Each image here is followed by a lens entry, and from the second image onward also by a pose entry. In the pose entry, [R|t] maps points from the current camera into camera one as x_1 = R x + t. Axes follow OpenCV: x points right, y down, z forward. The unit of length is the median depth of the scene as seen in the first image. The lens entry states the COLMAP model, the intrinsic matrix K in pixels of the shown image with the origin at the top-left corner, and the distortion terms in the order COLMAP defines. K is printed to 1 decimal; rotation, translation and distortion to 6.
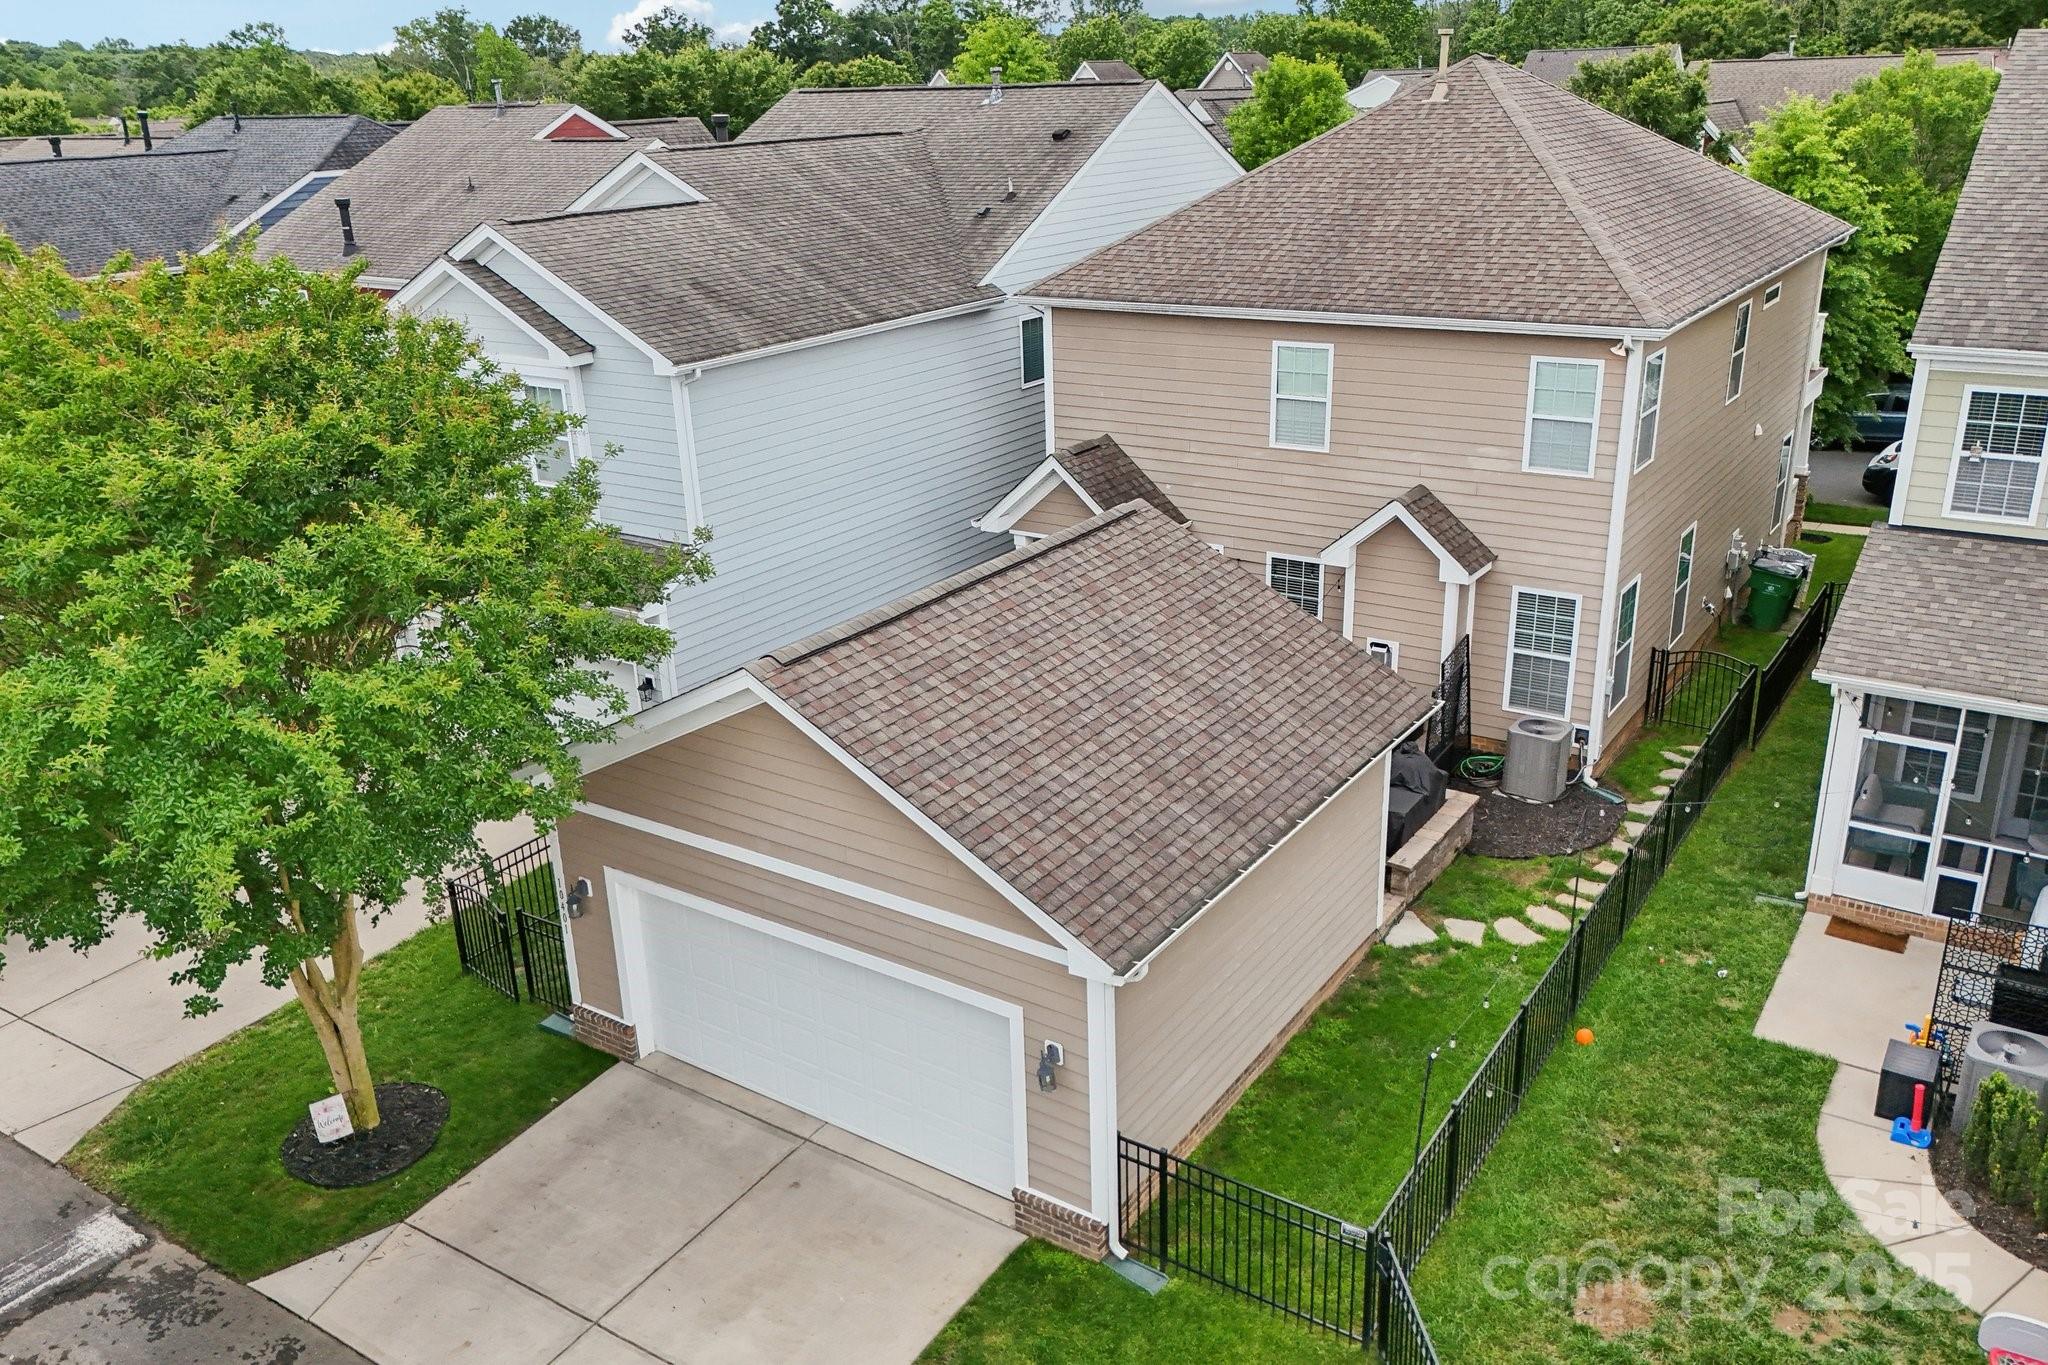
lens RADIAL K [[1600.7, 0, 1024.0], [0, 1600.7, 682.5], [0, 0, 1]] dist [0.006724, 0.000813]
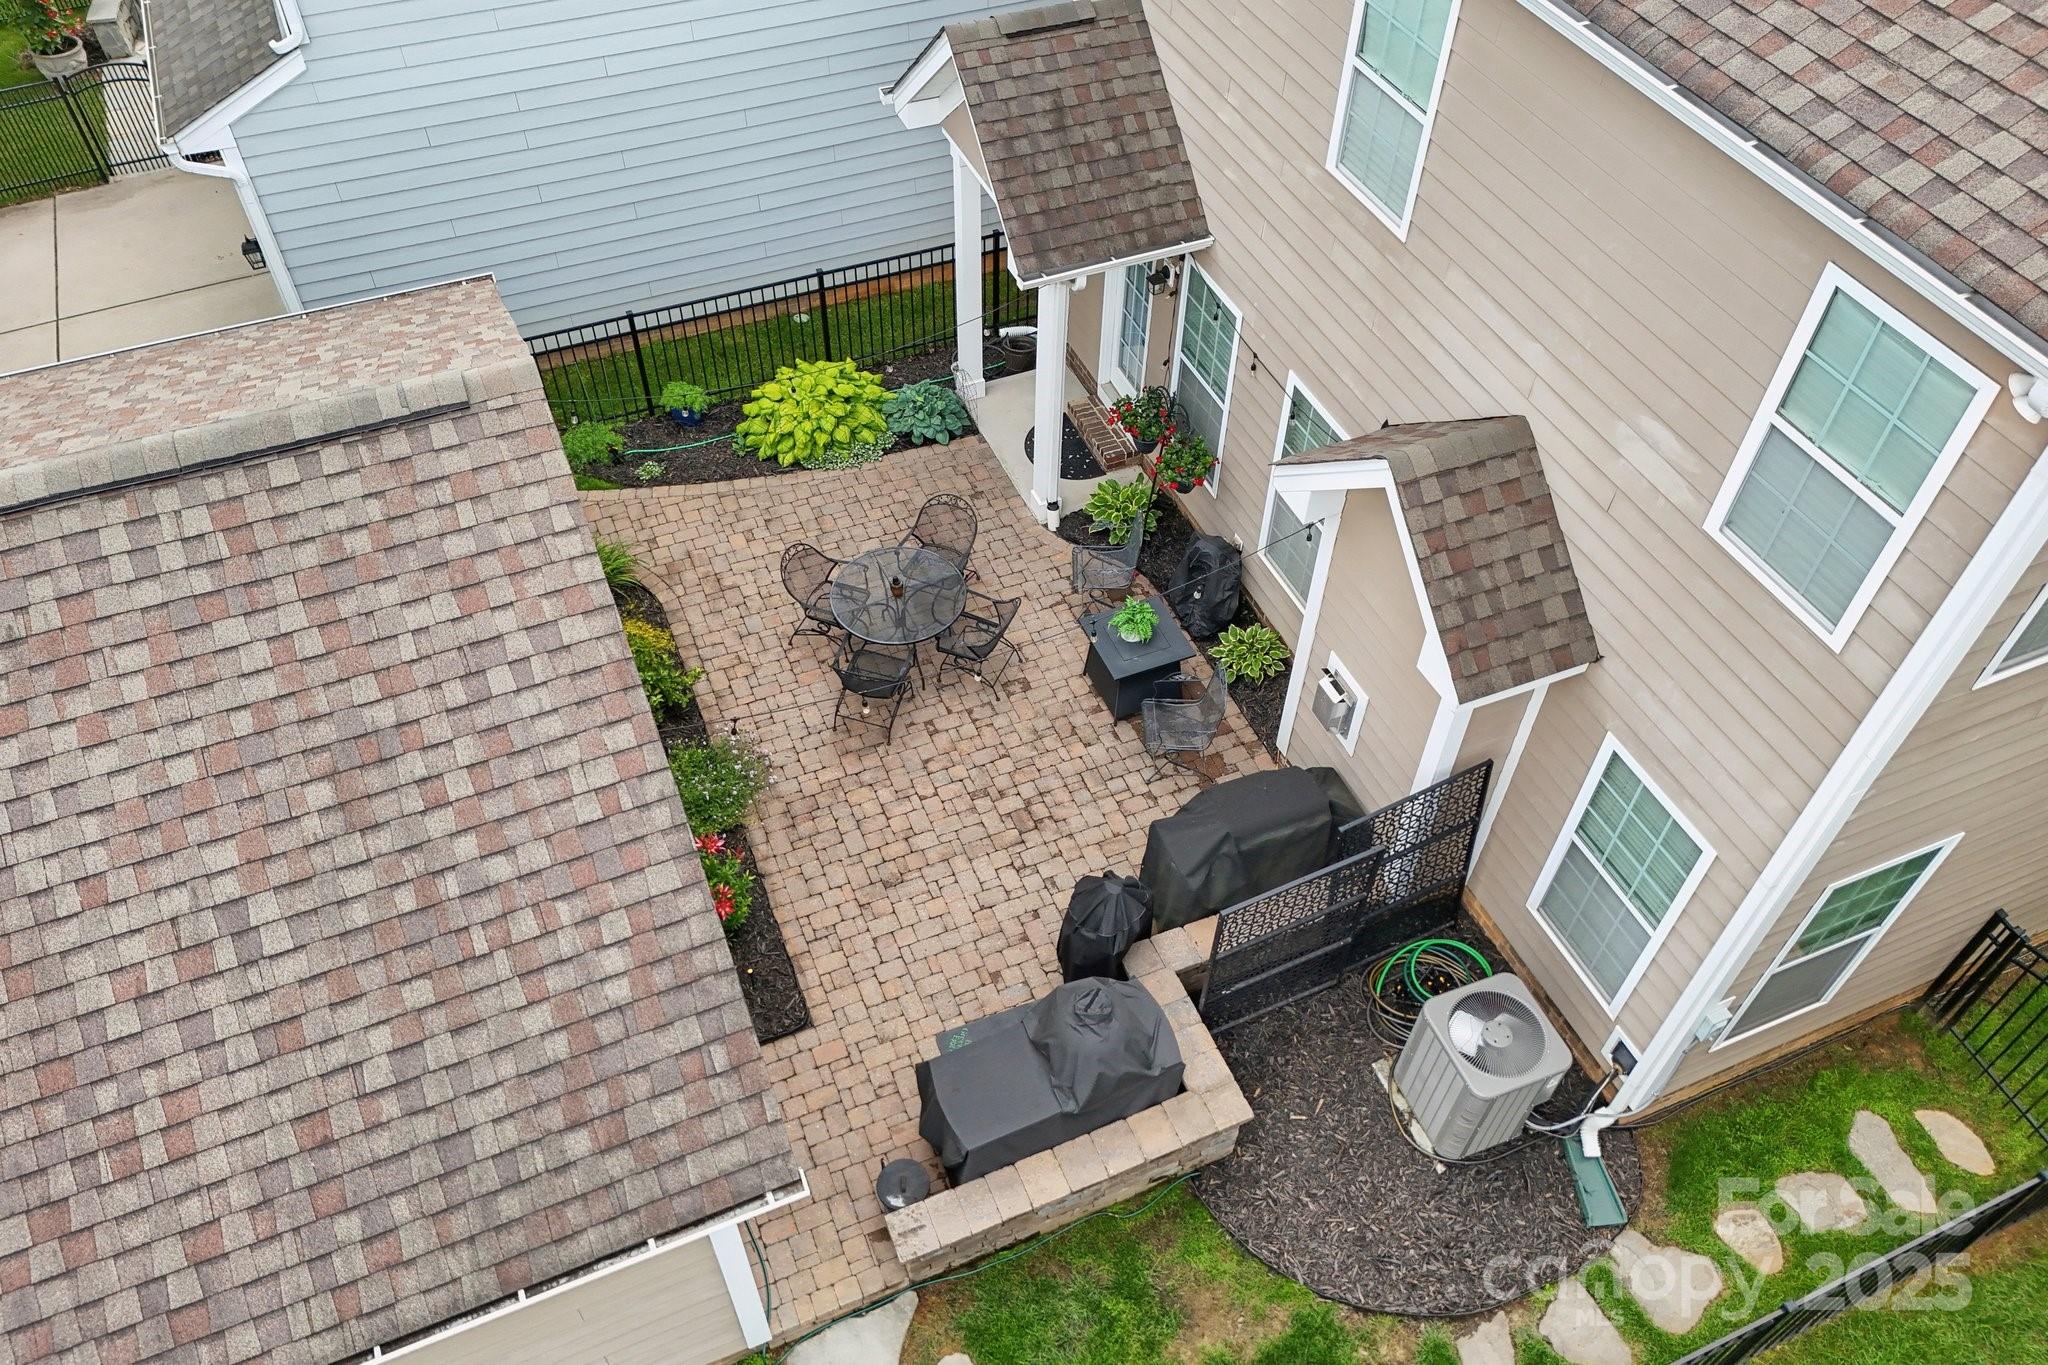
lens RADIAL K [[1527.8, 0, 1024.0], [0, 1527.8, 682.5], [0, 0, 1]] dist [0.009643, -0.003275]
pose [[0.837942, 0.435307, -0.329184, 0.303424], [-0.230073, 0.828705, 0.510210, -0.242079], [0.494894, -0.351790, 0.794559, 0.606781]]
